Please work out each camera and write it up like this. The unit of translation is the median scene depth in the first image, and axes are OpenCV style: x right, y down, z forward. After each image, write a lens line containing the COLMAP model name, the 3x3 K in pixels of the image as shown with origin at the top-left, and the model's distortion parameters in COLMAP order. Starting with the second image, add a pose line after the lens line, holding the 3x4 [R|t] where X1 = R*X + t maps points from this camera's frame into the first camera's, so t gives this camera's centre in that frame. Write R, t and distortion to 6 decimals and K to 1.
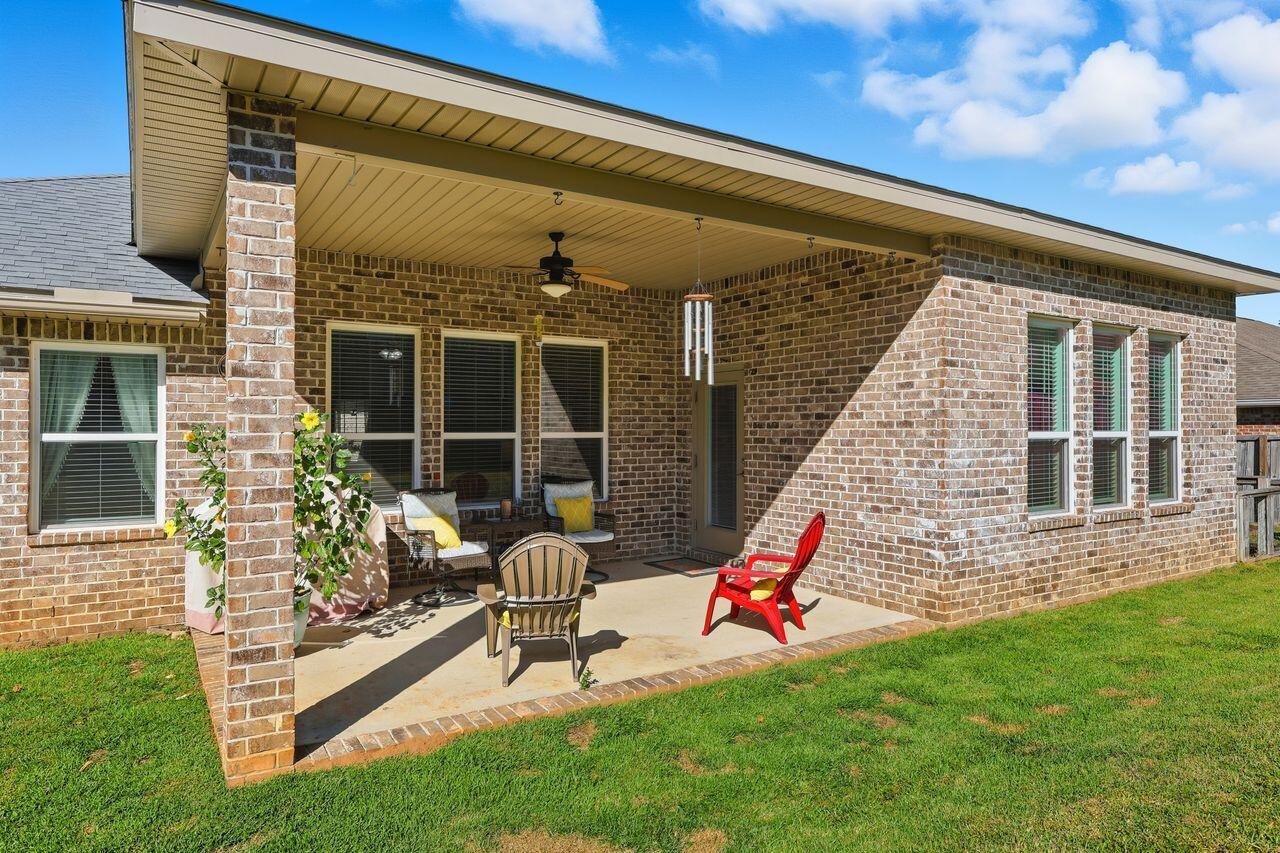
lens RADIAL K [[780.7, 0, 634.2], [0, 780.7, 429.0], [0, 0, 1]] dist [0.003746, 0.000011]
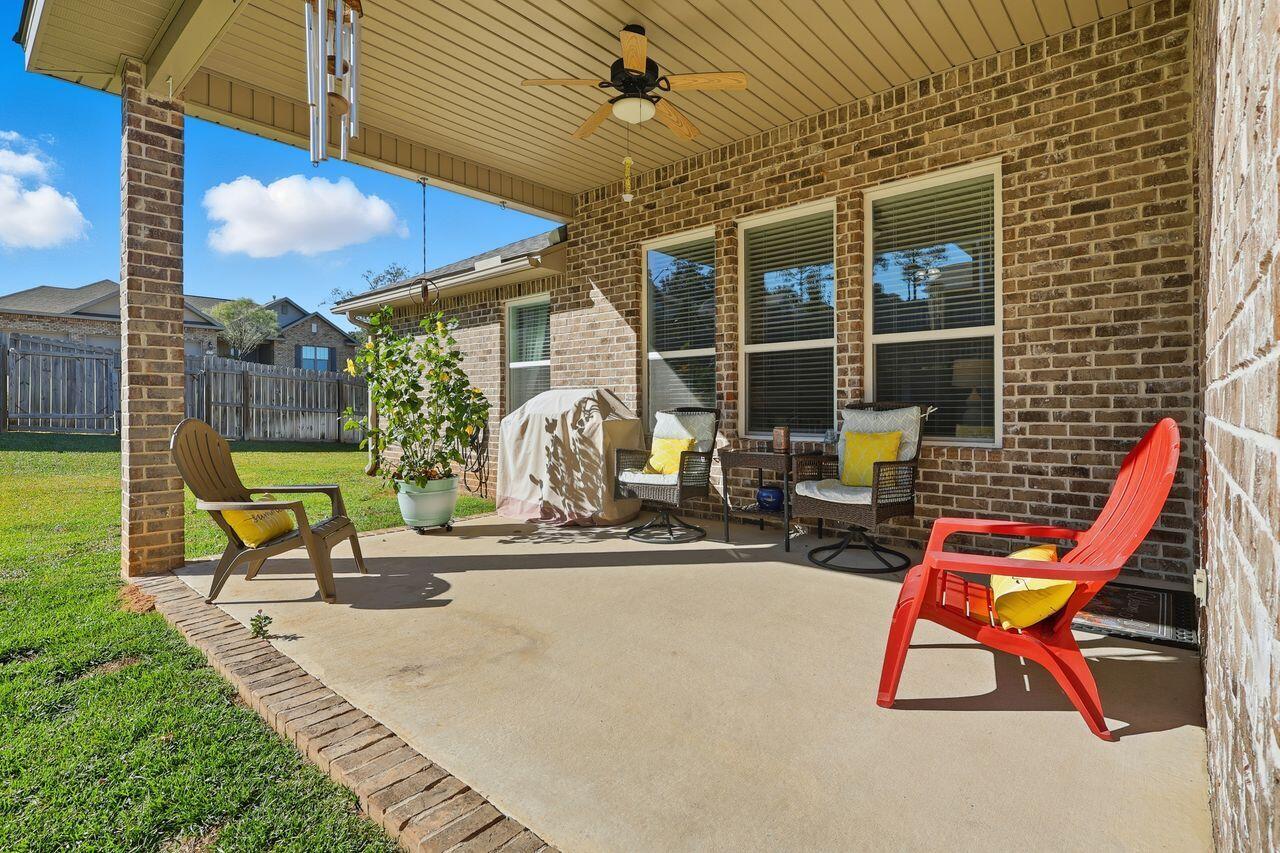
lens RADIAL K [[615.8, 0, 617.0], [0, 615.8, 402.4], [0, 0, 1]] dist [-0.004871, 0.001924]
pose [[0.263631, 0.002541, -0.964620, 0.398517], [0.008523, 0.999951, 0.004964, 0.069309], [0.964586, -0.009531, 0.263597, 0.778150]]
